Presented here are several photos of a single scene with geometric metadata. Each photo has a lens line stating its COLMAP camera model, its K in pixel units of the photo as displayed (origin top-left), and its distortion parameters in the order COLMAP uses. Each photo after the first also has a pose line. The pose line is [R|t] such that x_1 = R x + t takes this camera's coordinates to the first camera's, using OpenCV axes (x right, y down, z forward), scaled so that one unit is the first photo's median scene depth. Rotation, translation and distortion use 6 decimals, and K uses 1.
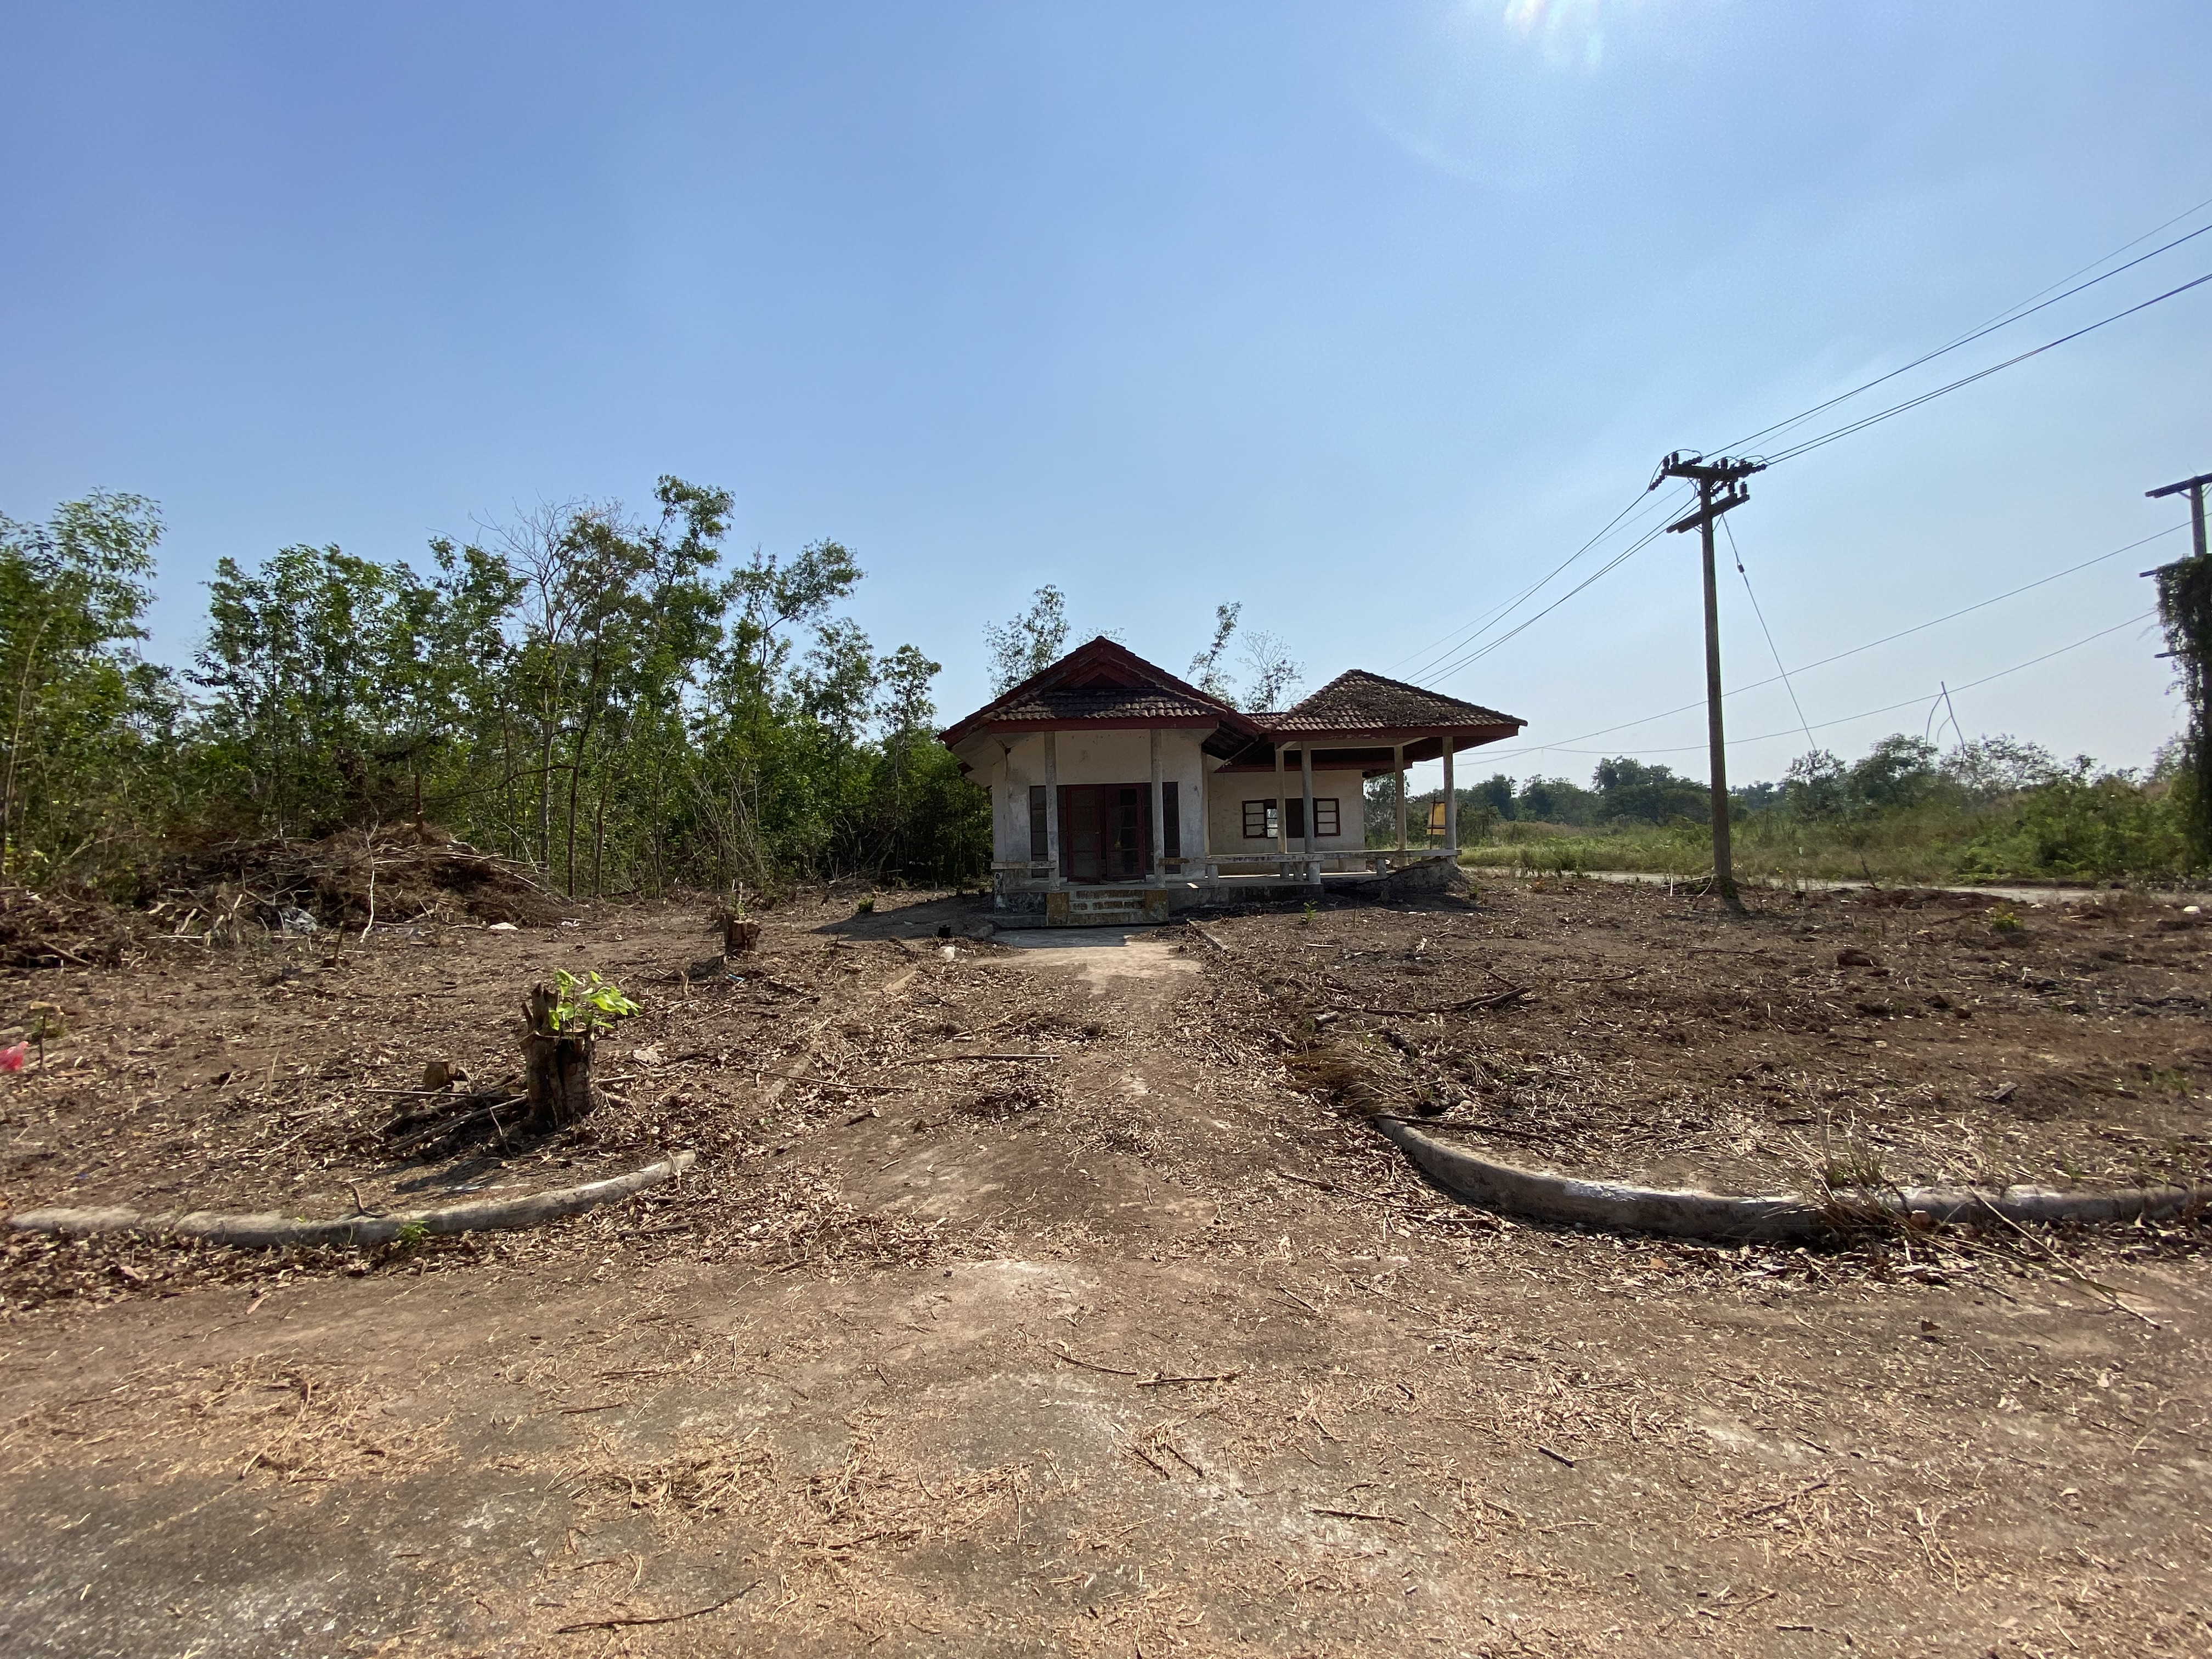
lens RADIAL K [[892.3, 0, 1120.3], [0, 892.3, 845.1], [0, 0, 1]] dist [0.001077, -0.001631]
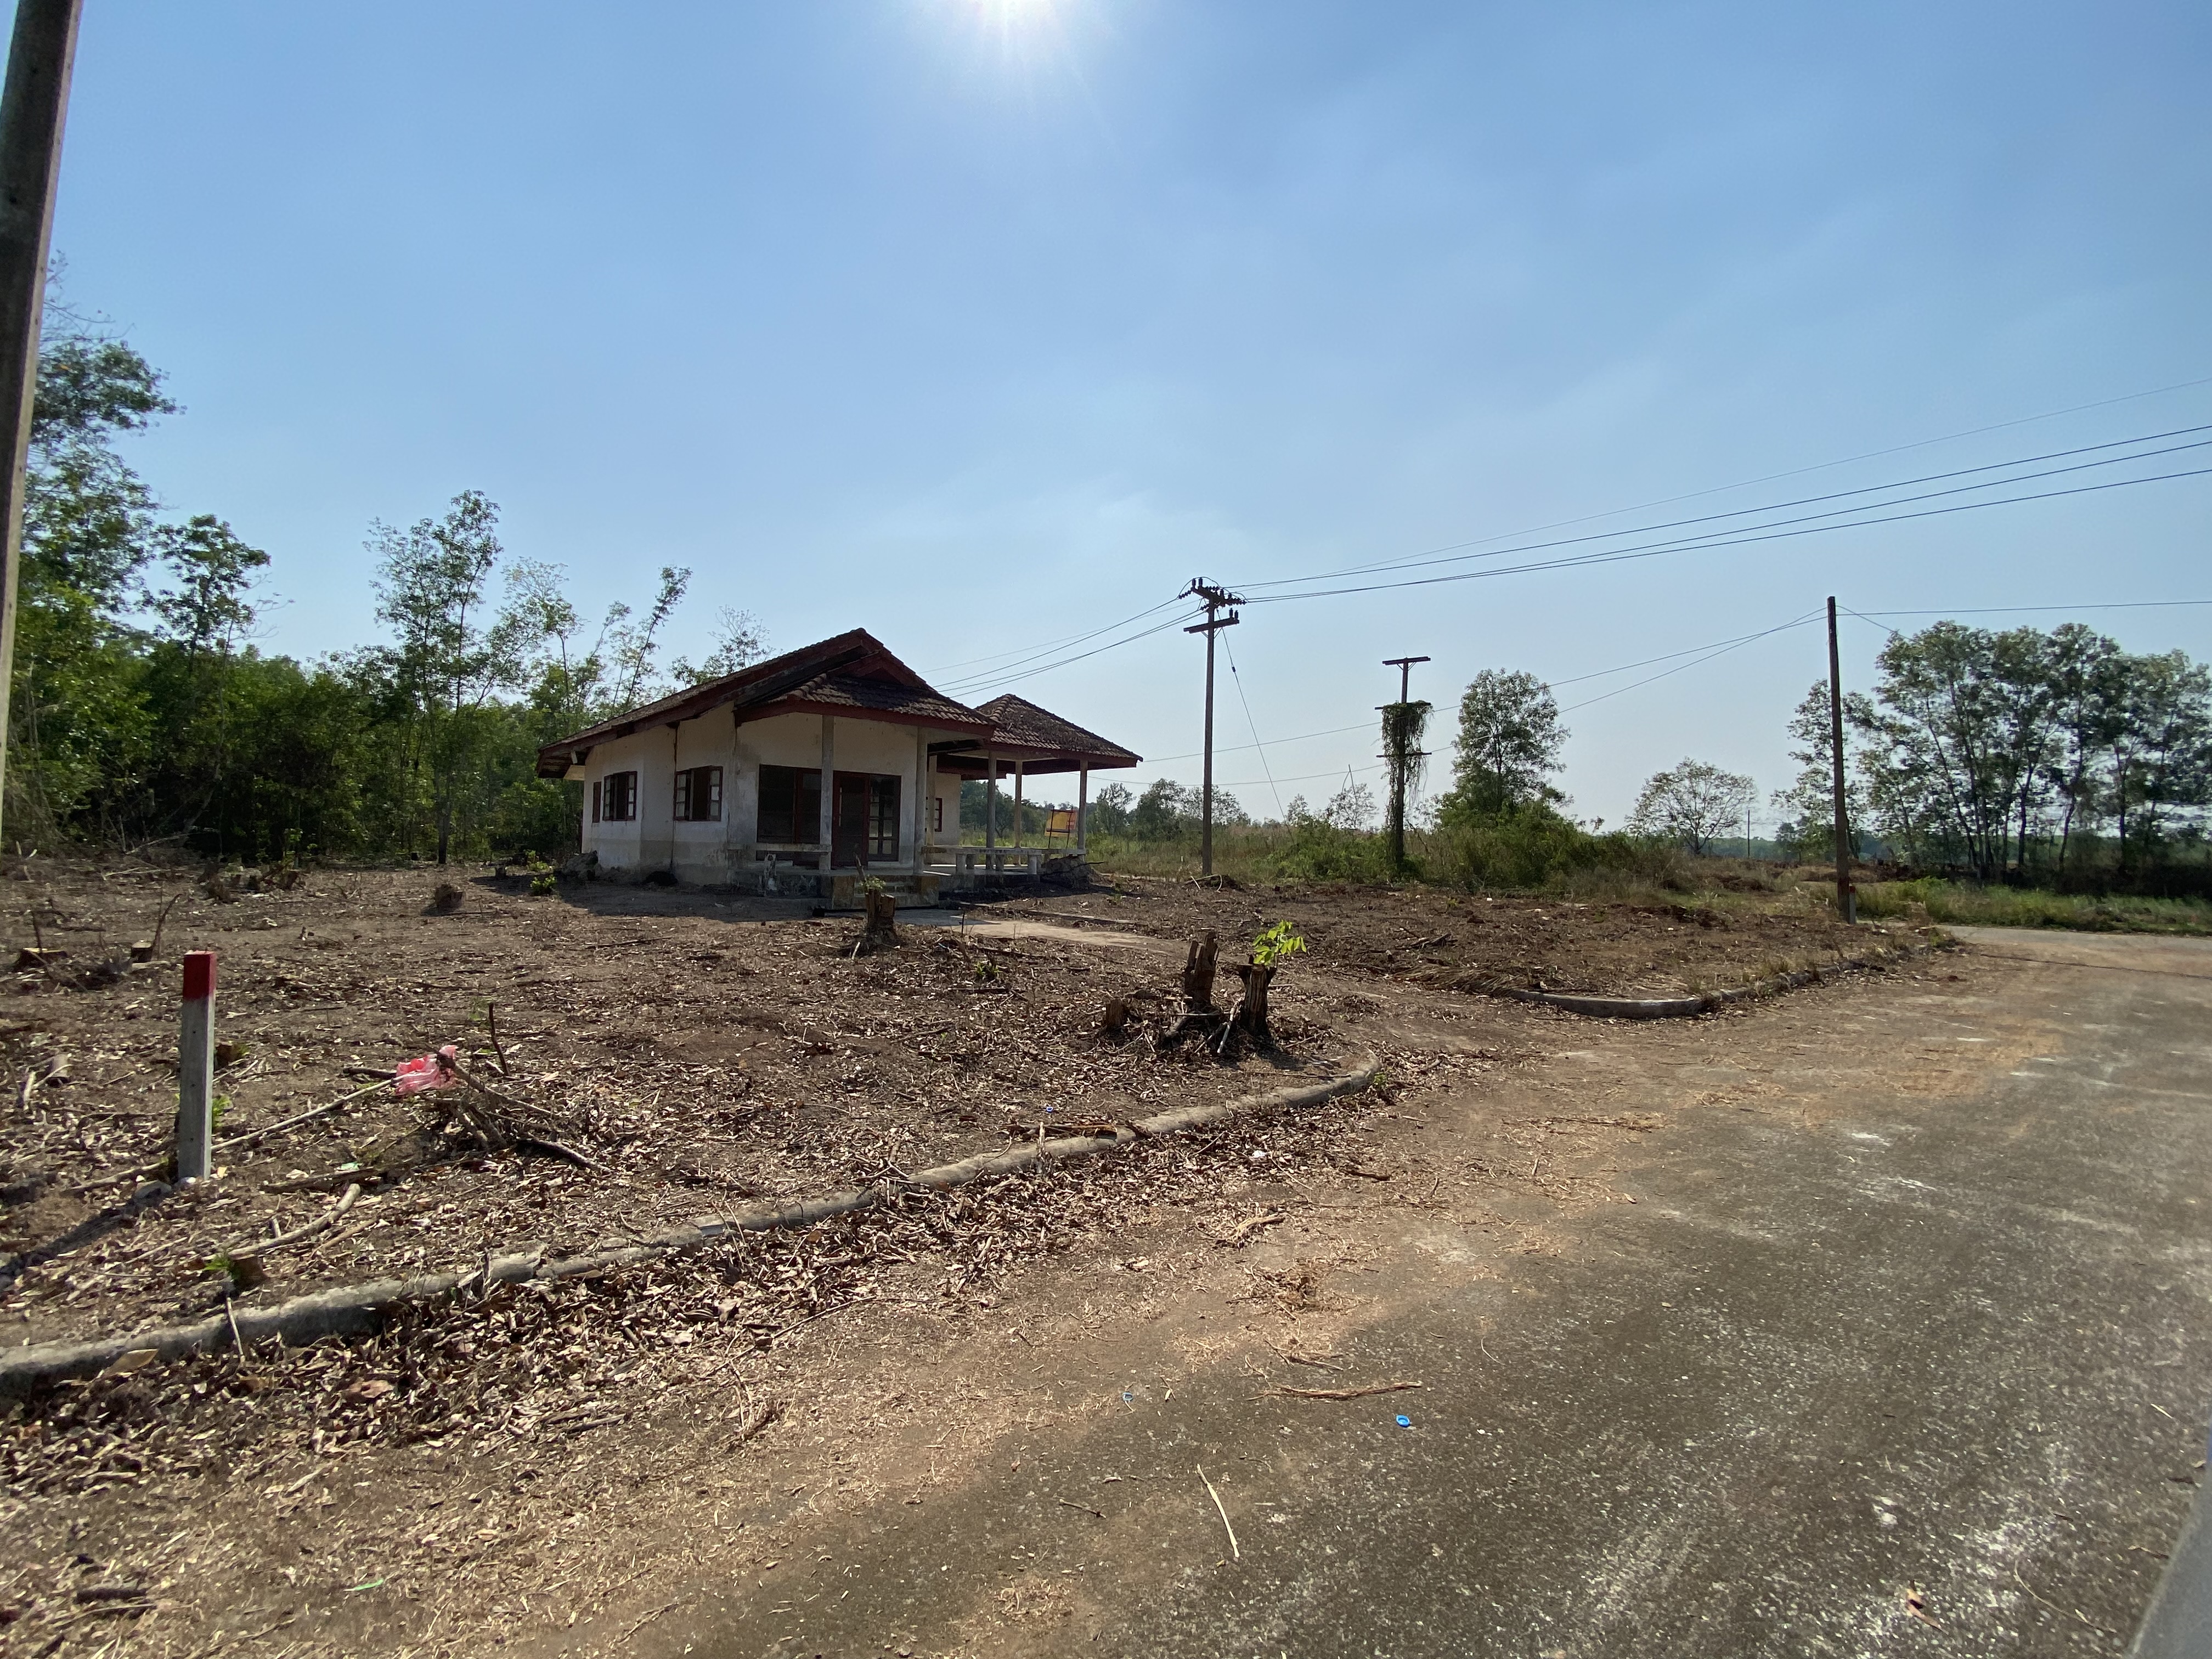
lens RADIAL K [[892.3, 0, 1103.6], [0, 892.3, 812.3], [0, 0, 1]] dist [0.001077, -0.001631]
pose [[0.761713, 0.070345, 0.644085, -0.328111], [-0.054586, 0.997522, -0.044391, 0.005065], [-0.645611, -0.001345, 0.763665, 0.005865]]
